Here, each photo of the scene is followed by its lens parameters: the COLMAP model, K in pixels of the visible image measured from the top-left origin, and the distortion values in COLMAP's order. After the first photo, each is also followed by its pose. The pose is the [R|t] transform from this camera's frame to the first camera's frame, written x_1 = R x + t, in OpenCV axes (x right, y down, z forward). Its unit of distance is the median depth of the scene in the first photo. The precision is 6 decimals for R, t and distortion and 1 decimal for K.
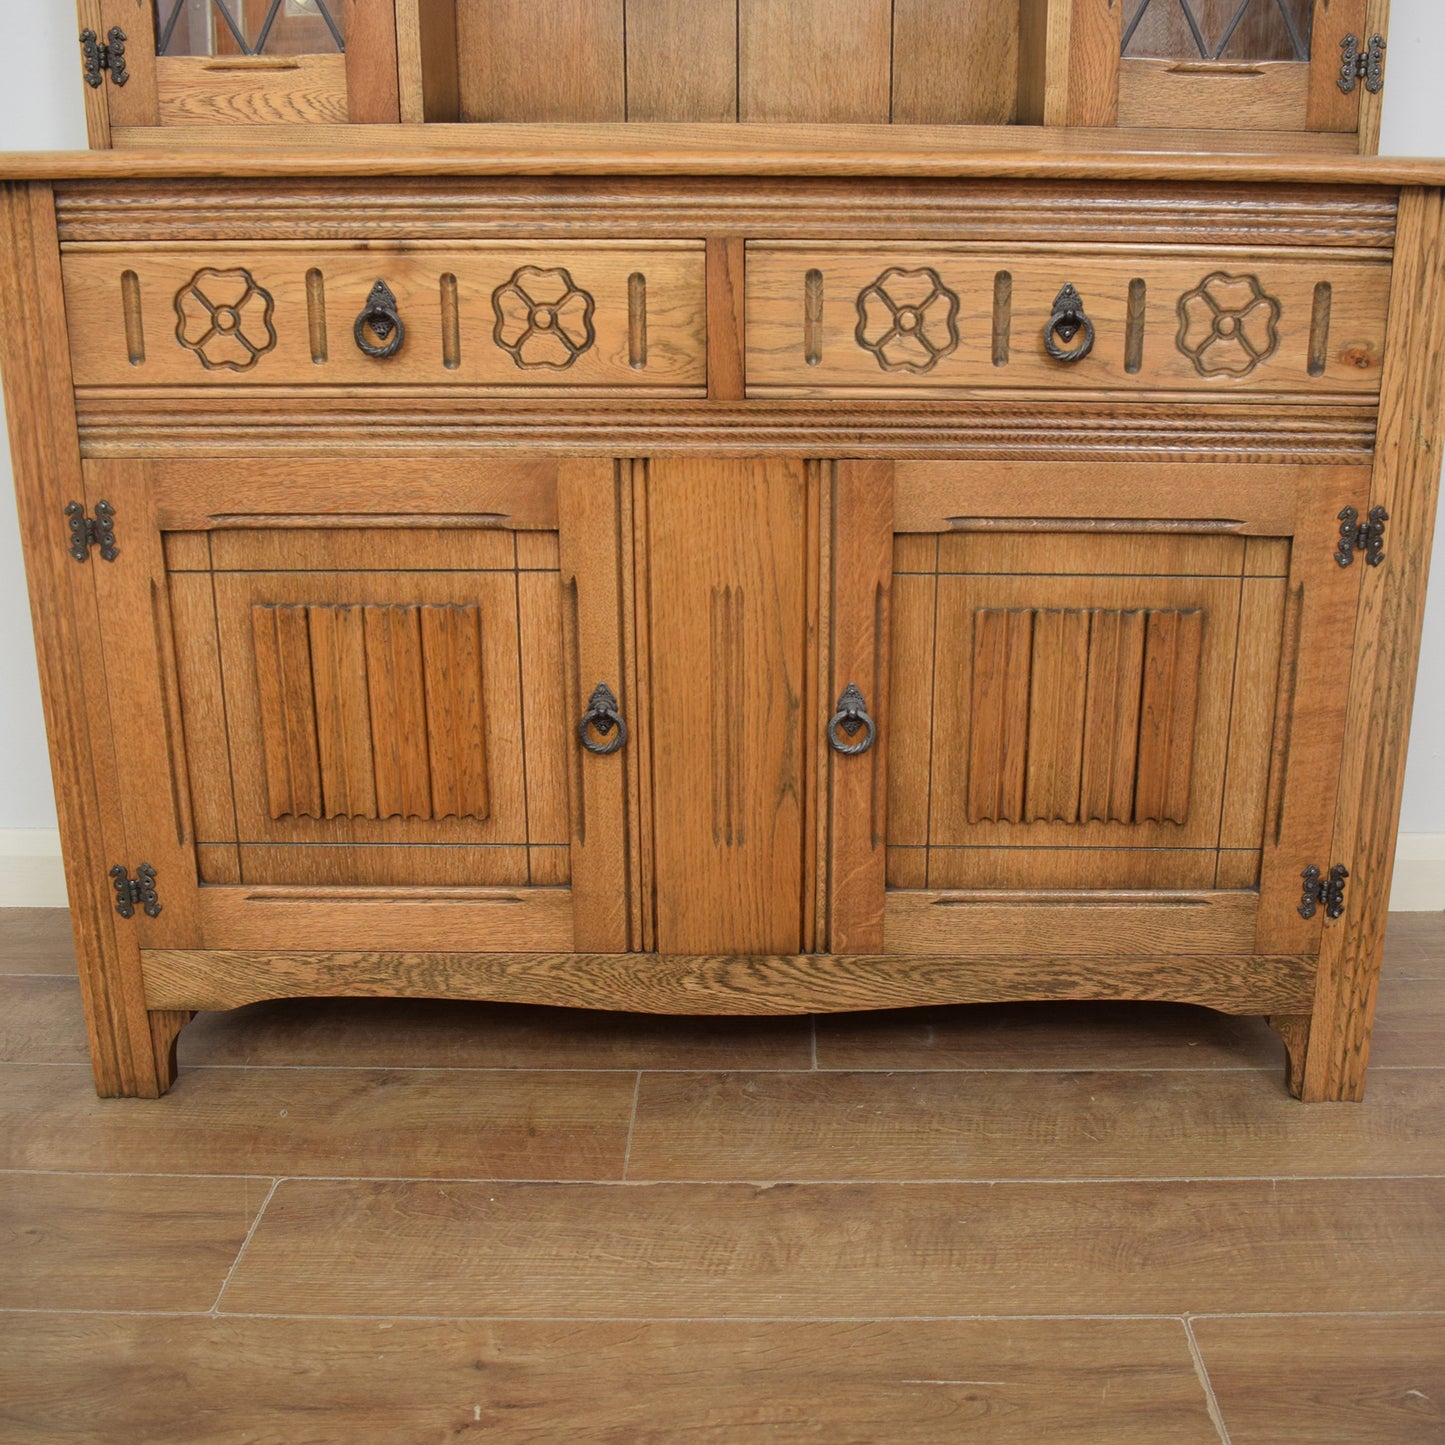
lens RADIAL K [[1767.2, 0, 793.5], [0, 1767.2, 750.3], [0, 0, 1]] dist [-0.094602, 0.000000]
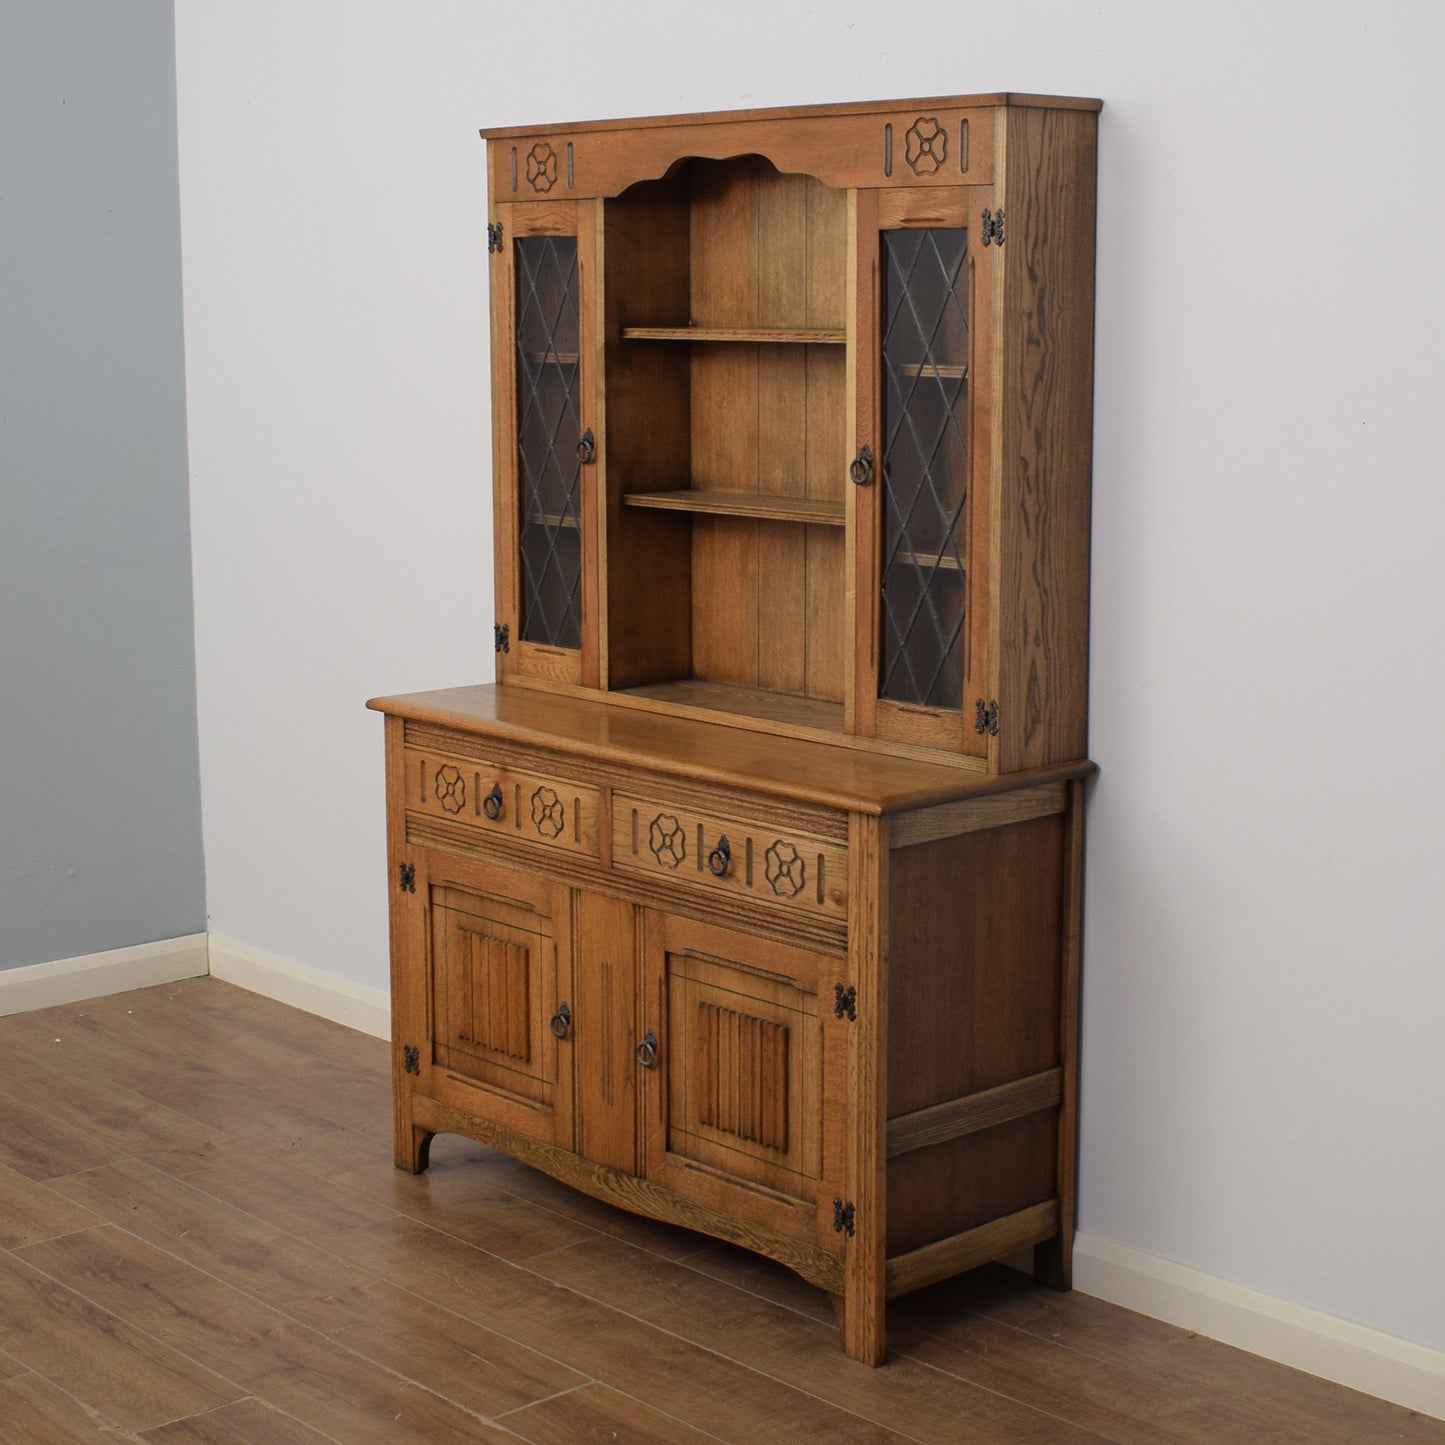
lens RADIAL K [[2619.6, 0, 711.4], [0, 2619.6, 696.1], [0, 0, 1]] dist [-0.092302, 0.000000]
pose [[0.667320, 0.110396, -0.736543, 2.059367], [-0.233166, 0.970206, -0.065834, -0.210821], [0.707331, 0.215669, 0.673179, -0.863338]]
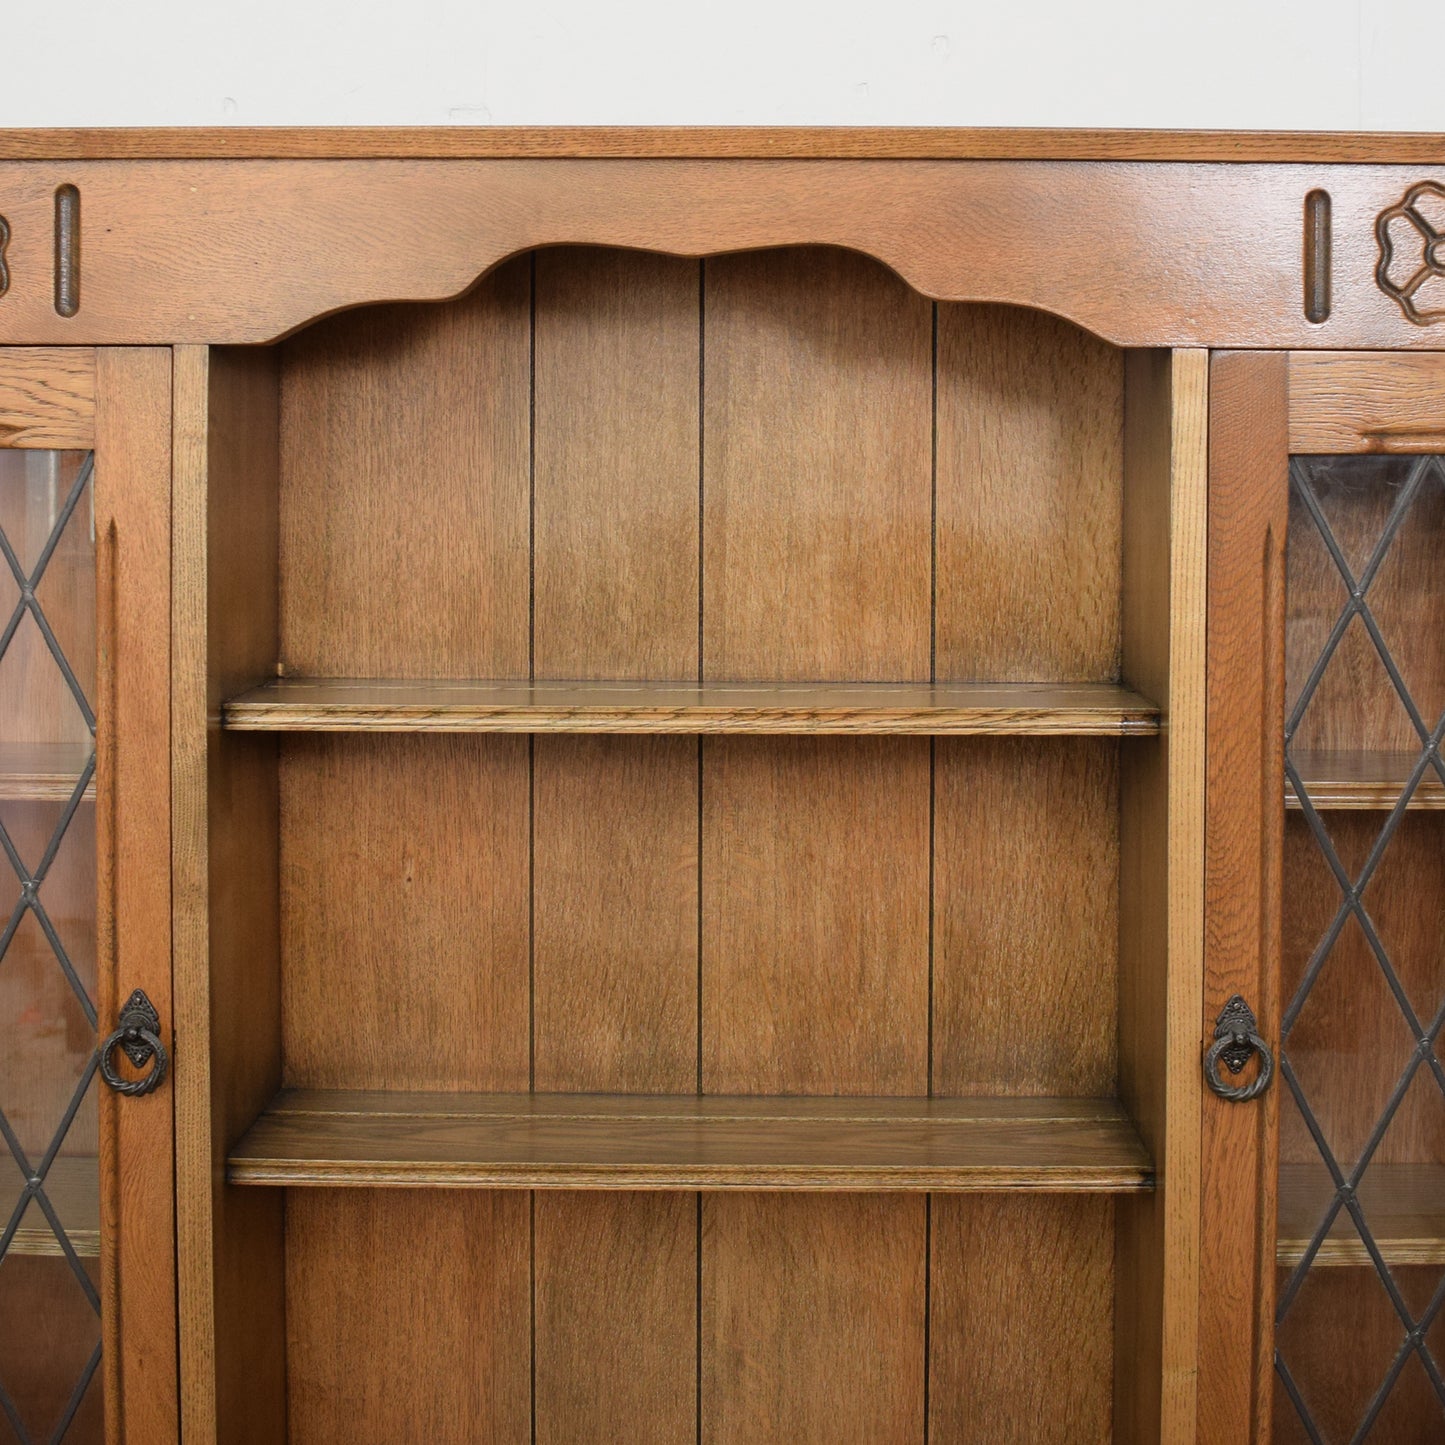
lens RADIAL K [[2286.4, 0, 778.3], [0, 2286.4, 479.9], [0, 0, 1]] dist [-0.094456, 0.000000]
pose [[0.999917, -0.001275, -0.012792, 0.012590], [-0.002774, 0.950231, -0.311534, -0.582618], [0.012552, 0.311544, 0.950149, 0.055786]]
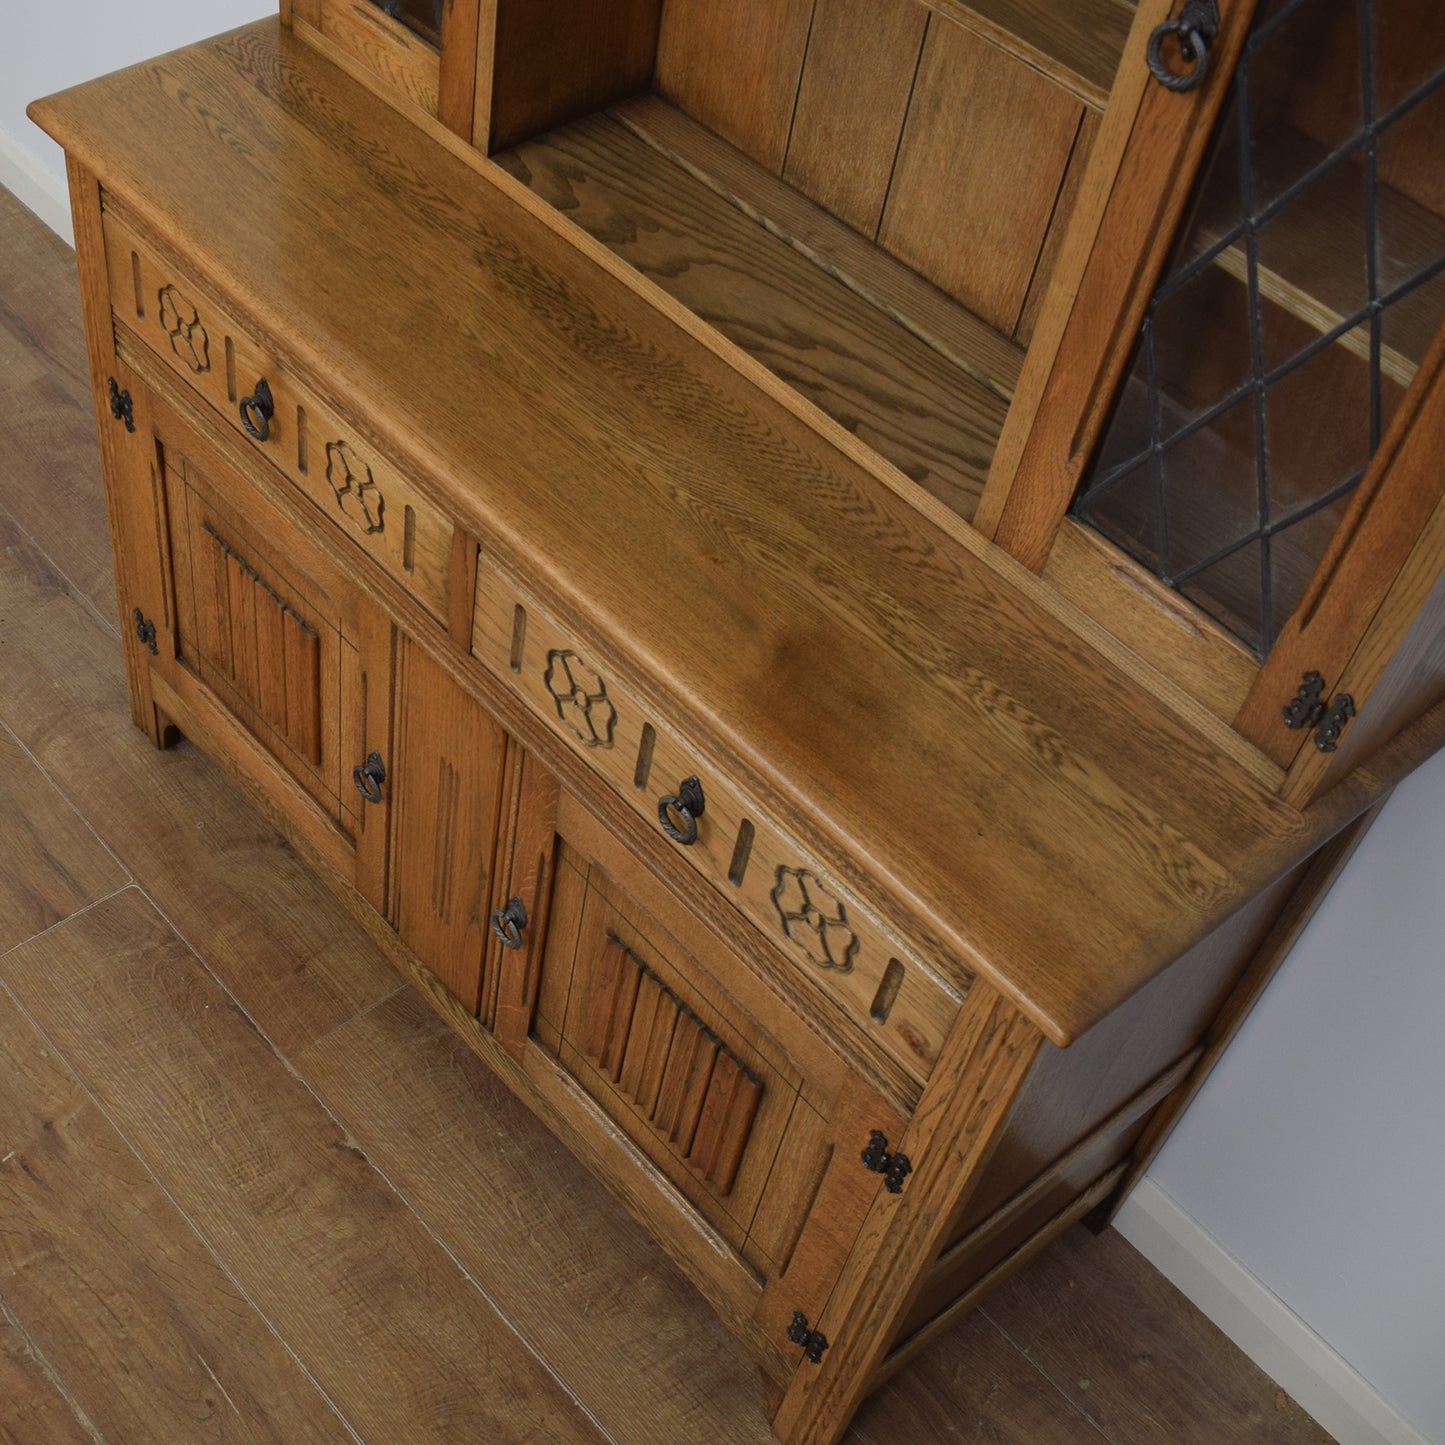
lens RADIAL K [[2004.8, 0, 467.9], [0, 2004.8, 849.8], [0, 0, 1]] dist [-0.092532, 0.000000]
pose [[0.617488, 0.638515, -0.459355, 0.554802], [-0.294109, 0.729053, 0.618046, -0.802436], [0.729526, -0.246535, 0.637975, 0.223143]]
